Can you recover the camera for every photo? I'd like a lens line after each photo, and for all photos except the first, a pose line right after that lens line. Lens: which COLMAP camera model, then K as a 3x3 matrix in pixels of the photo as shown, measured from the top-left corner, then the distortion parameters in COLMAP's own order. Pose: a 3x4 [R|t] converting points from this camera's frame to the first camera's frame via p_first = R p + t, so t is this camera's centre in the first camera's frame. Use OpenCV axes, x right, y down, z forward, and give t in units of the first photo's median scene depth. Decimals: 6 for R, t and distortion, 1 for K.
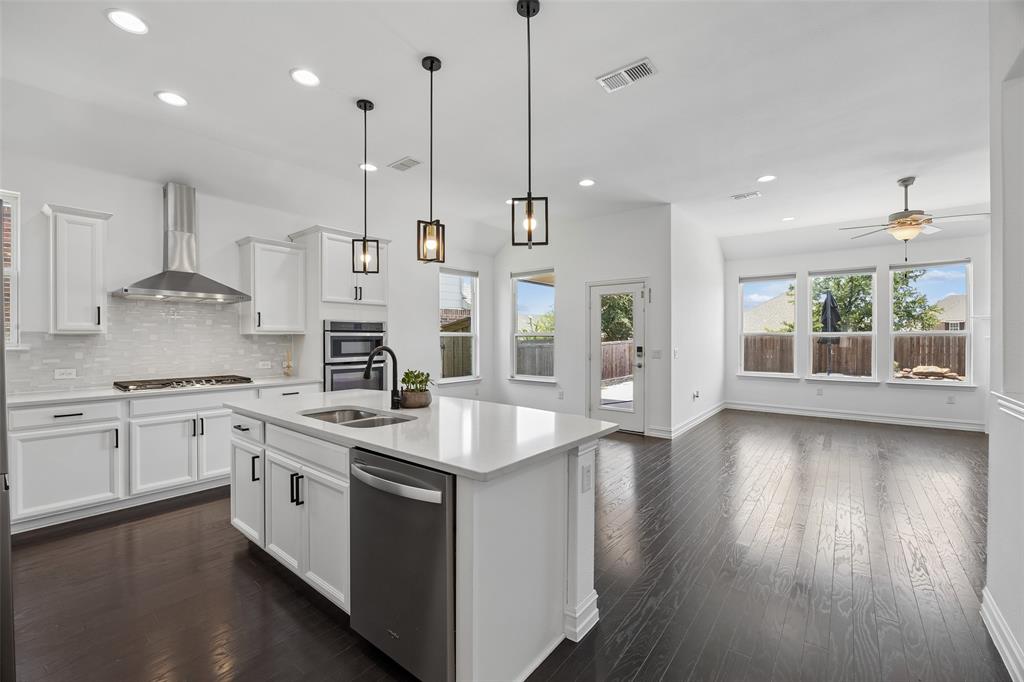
lens RADIAL K [[422.2, 0, 506.5], [0, 422.2, 337.7], [0, 0, 1]] dist [-0.010527, -0.000146]
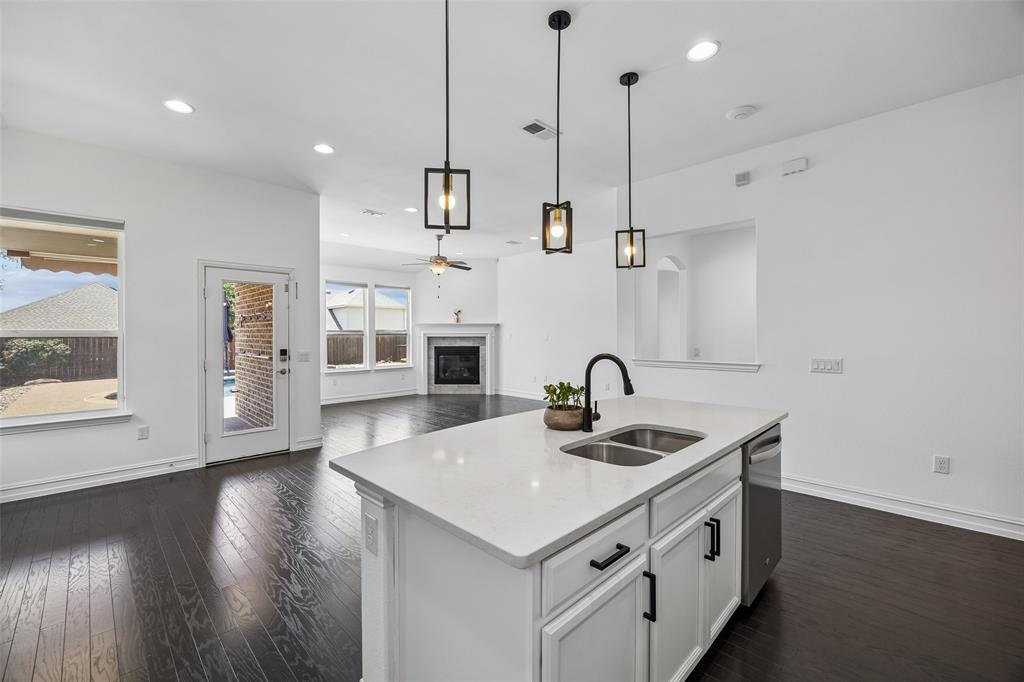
lens RADIAL K [[422.2, 0, 506.5], [0, 422.2, 337.7], [0, 0, 1]] dist [-0.010527, -0.000146]
pose [[0.112247, -0.007972, 0.993648, -0.591907], [0.004430, 0.999962, 0.007522, -0.007763], [-0.993670, 0.003558, 0.112278, 0.572801]]
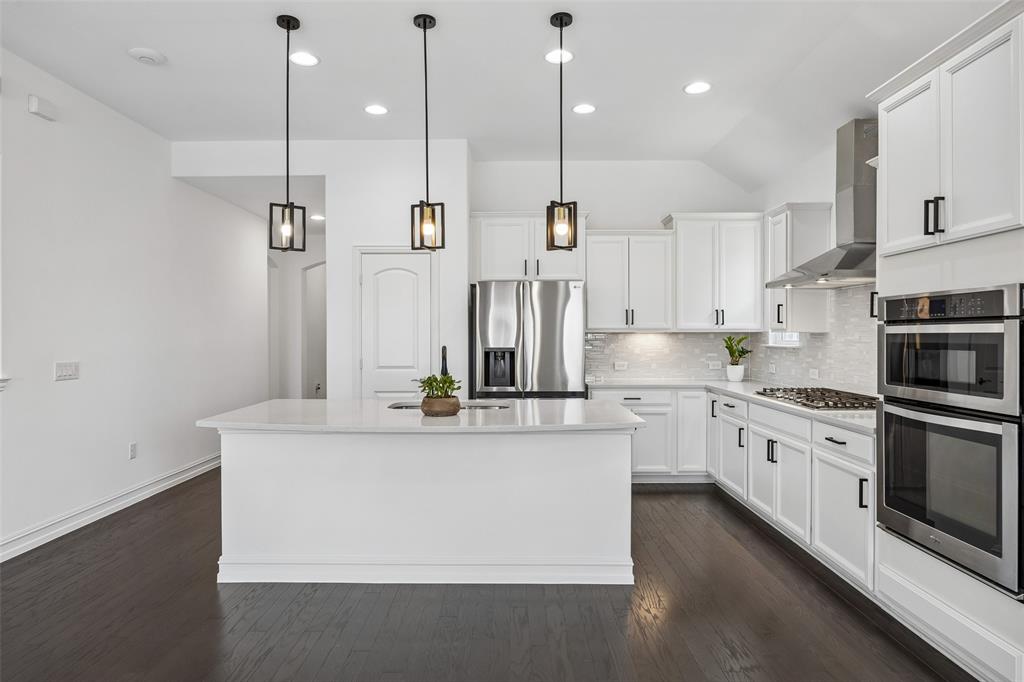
lens RADIAL K [[584.1, 0, 442.3], [0, 584.1, 341.2], [0, 0, 1]] dist [0.000096, 0.000008]
pose [[-0.850996, 0.013623, -0.524995, 0.277047], [0.011920, 0.999907, 0.006624, -0.005878], [0.525036, -0.000621, -0.851080, 1.201667]]
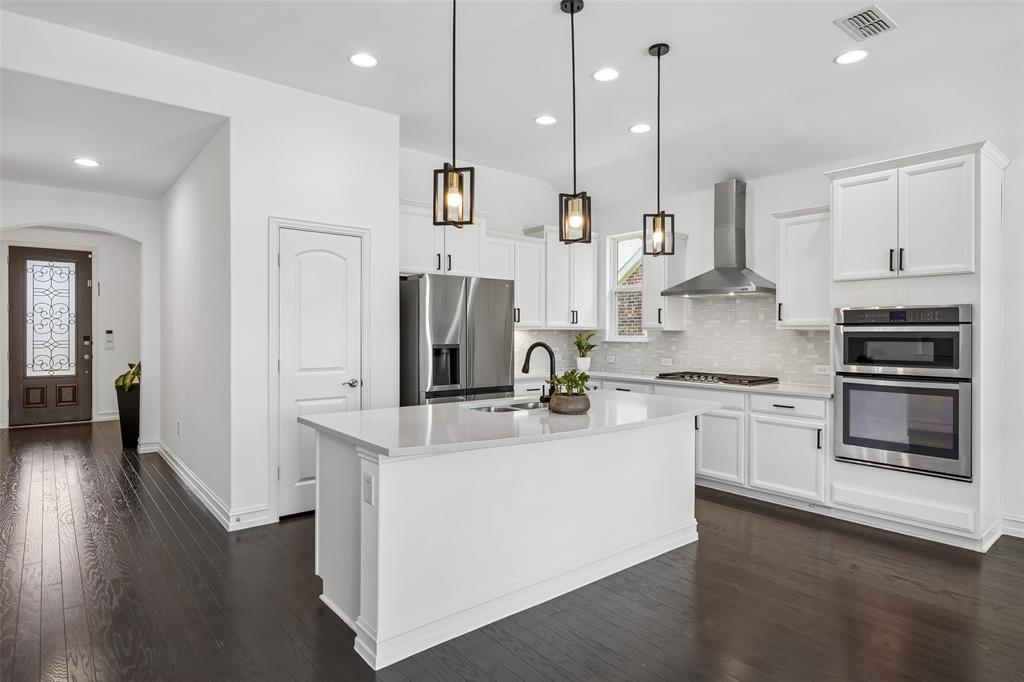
lens RADIAL K [[569.5, 0, 514.1], [0, 569.5, 332.3], [0, 0, 1]] dist [0.000307, -0.000645]
pose [[-0.204747, -0.002103, -0.978813, 0.541503], [-0.003411, 0.999993, -0.001435, -0.000311], [0.978809, 0.003045, -0.204753, 0.632645]]
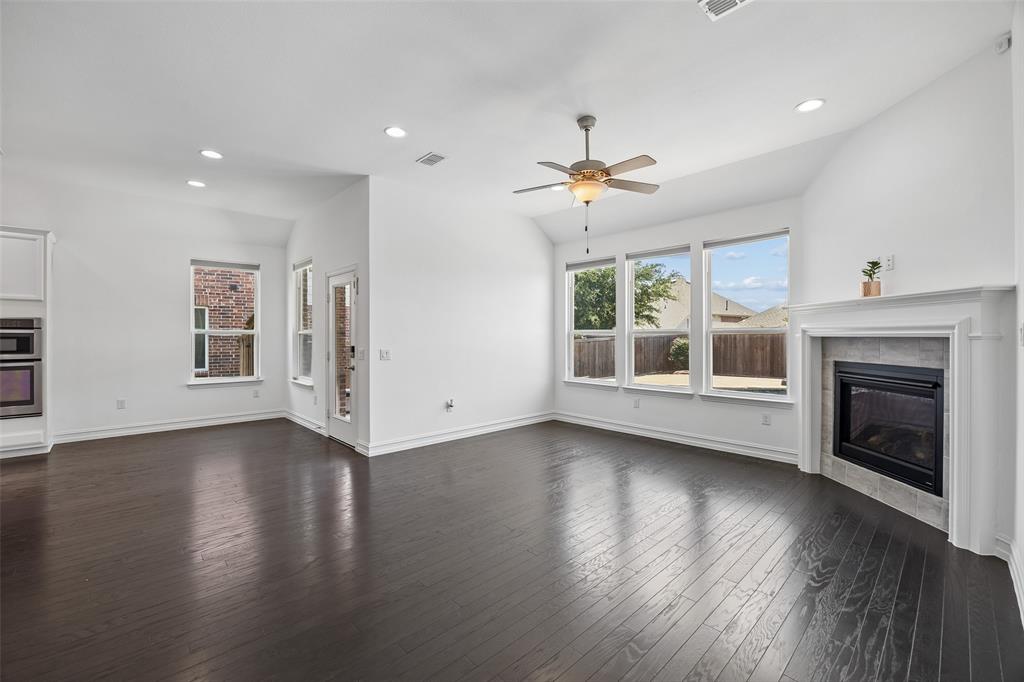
lens RADIAL K [[422.2, 0, 506.5], [0, 422.2, 337.7], [0, 0, 1]] dist [-0.010527, -0.000146]
pose [[0.989172, 0.002085, -0.146744, 0.930907], [-0.001775, 0.999996, 0.002247, 0.002560], [0.146749, -0.001963, 0.989172, 0.247375]]
